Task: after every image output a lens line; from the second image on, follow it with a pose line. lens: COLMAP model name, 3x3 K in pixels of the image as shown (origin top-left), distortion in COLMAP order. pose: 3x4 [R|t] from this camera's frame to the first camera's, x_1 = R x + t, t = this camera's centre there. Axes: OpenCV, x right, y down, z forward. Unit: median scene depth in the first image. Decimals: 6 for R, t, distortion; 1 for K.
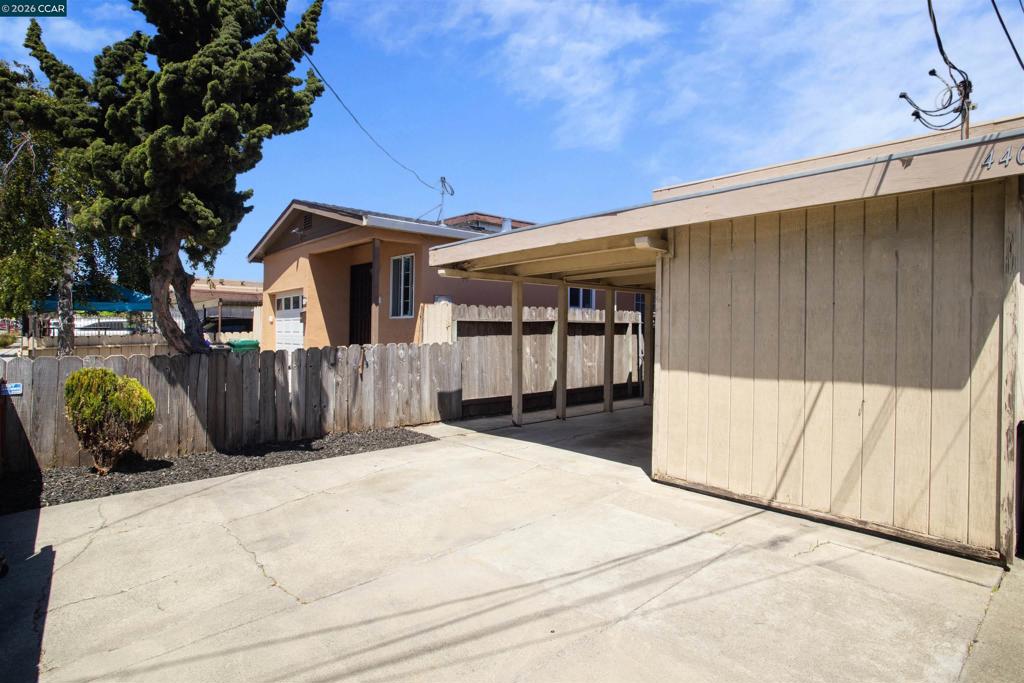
lens RADIAL K [[562.1, 0, 512.6], [0, 562.1, 337.0], [0, 0, 1]] dist [-0.060507, 0.037051]
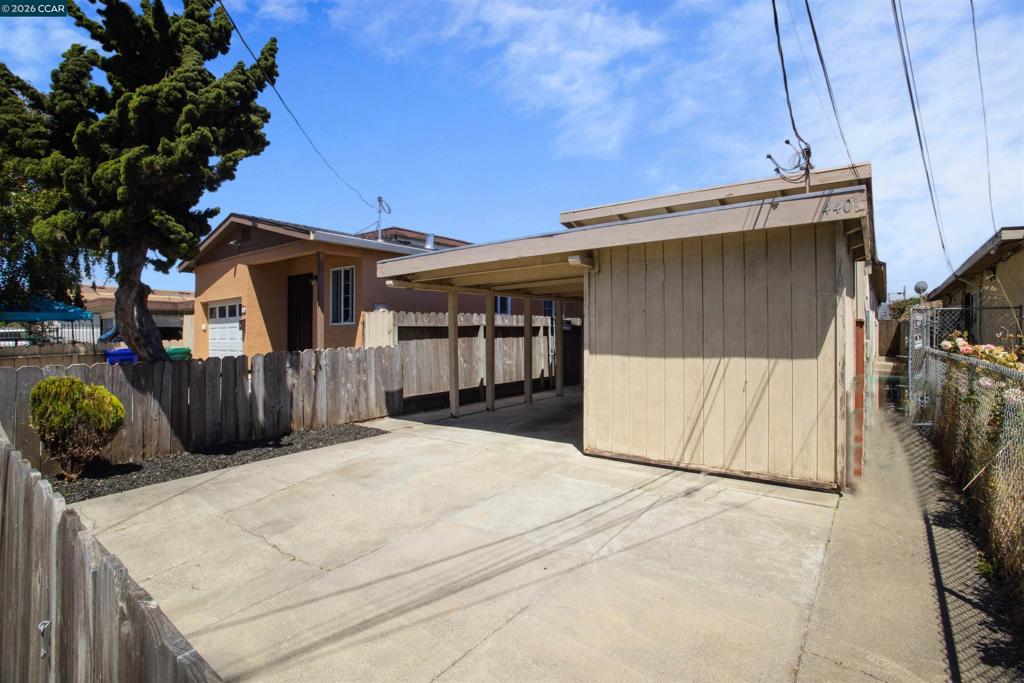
lens RADIAL K [[512.1, 0, 516.4], [0, 512.1, 338.7], [0, 0, 1]] dist [-0.069064, 0.034671]
pose [[0.980416, -0.017842, 0.196127, -0.105953], [0.018298, 0.999832, -0.000513, 0.001035], [-0.196085, 0.004092, 0.980578, -0.065351]]
